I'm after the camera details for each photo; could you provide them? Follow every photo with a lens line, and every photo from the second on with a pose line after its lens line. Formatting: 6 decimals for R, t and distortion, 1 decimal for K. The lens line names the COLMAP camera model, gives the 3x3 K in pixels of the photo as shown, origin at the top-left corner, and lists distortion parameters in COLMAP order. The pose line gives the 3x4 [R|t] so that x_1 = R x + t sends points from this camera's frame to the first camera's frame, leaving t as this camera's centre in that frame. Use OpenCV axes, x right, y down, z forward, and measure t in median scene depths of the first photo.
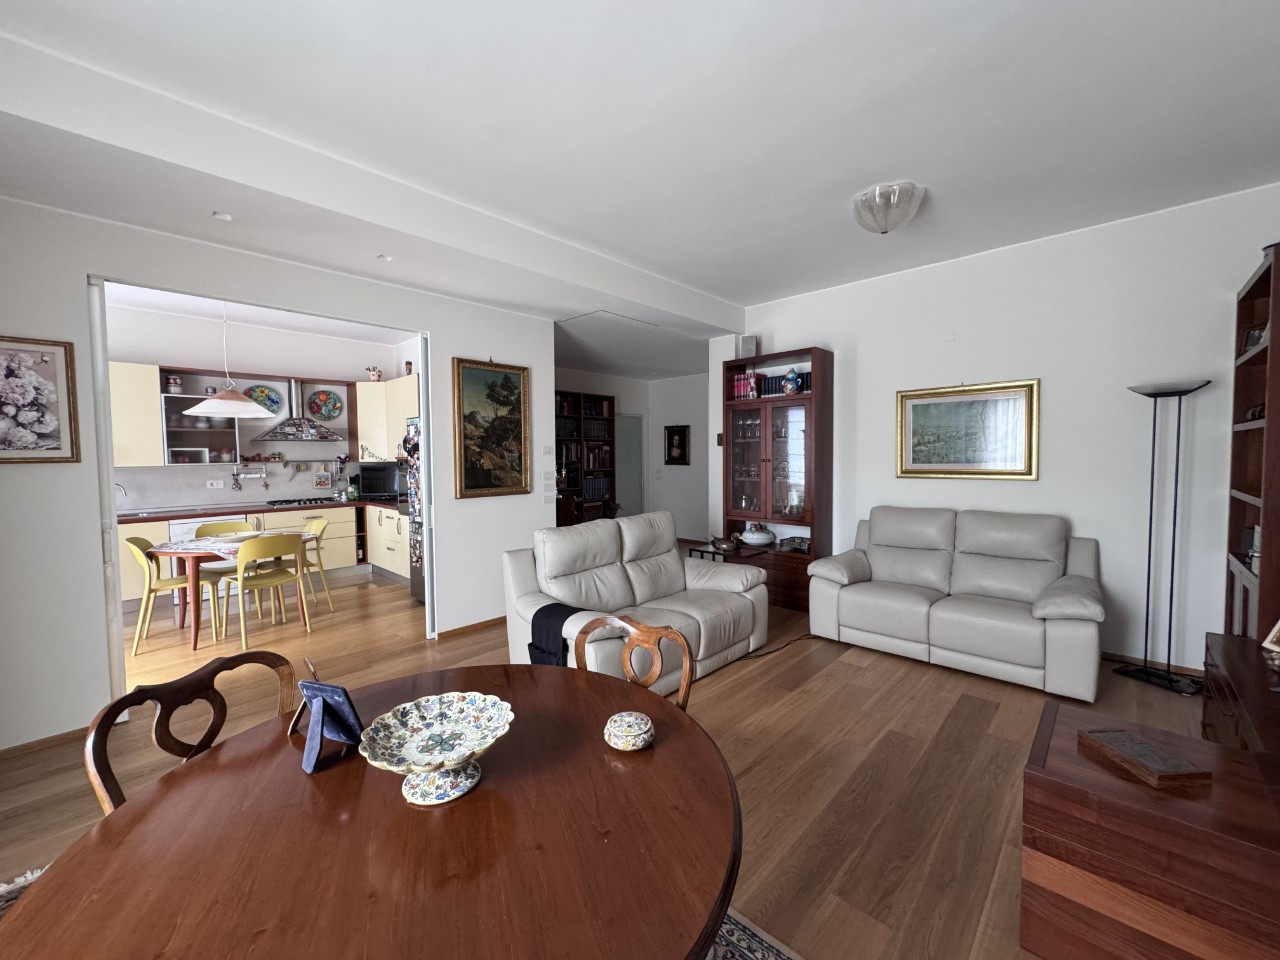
lens RADIAL K [[510.8, 0, 639.8], [0, 510.8, 478.6], [0, 0, 1]] dist [-0.003173, 0.000379]
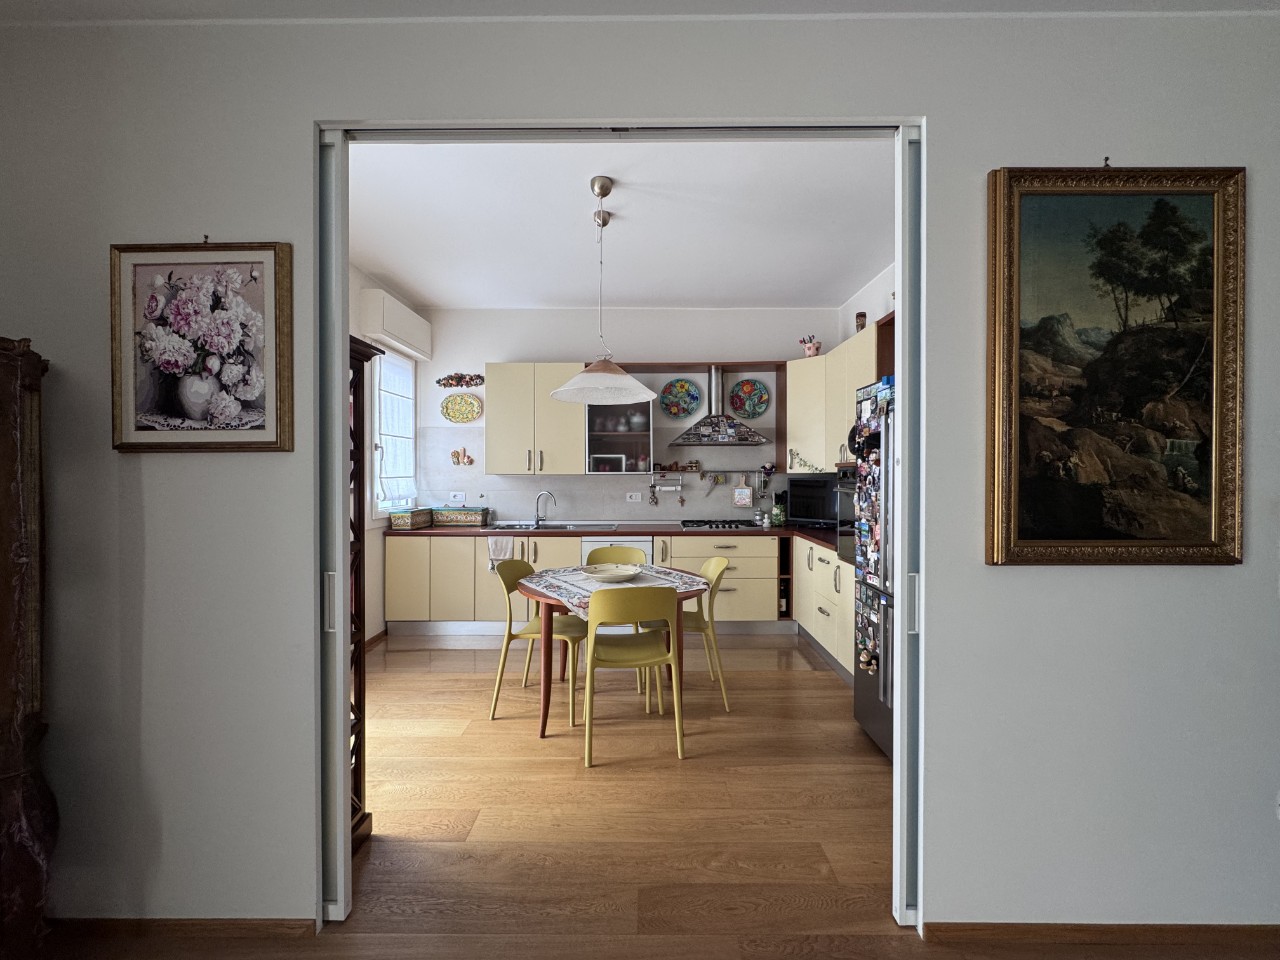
lens RADIAL K [[510.8, 0, 639.5], [0, 510.8, 478.4], [0, 0, 1]] dist [-0.003173, 0.000379]
pose [[0.682053, 0.011464, -0.731213, -0.246182], [-0.039389, 0.999002, -0.021078, -0.003019], [0.730242, 0.043178, 0.681823, 0.530102]]
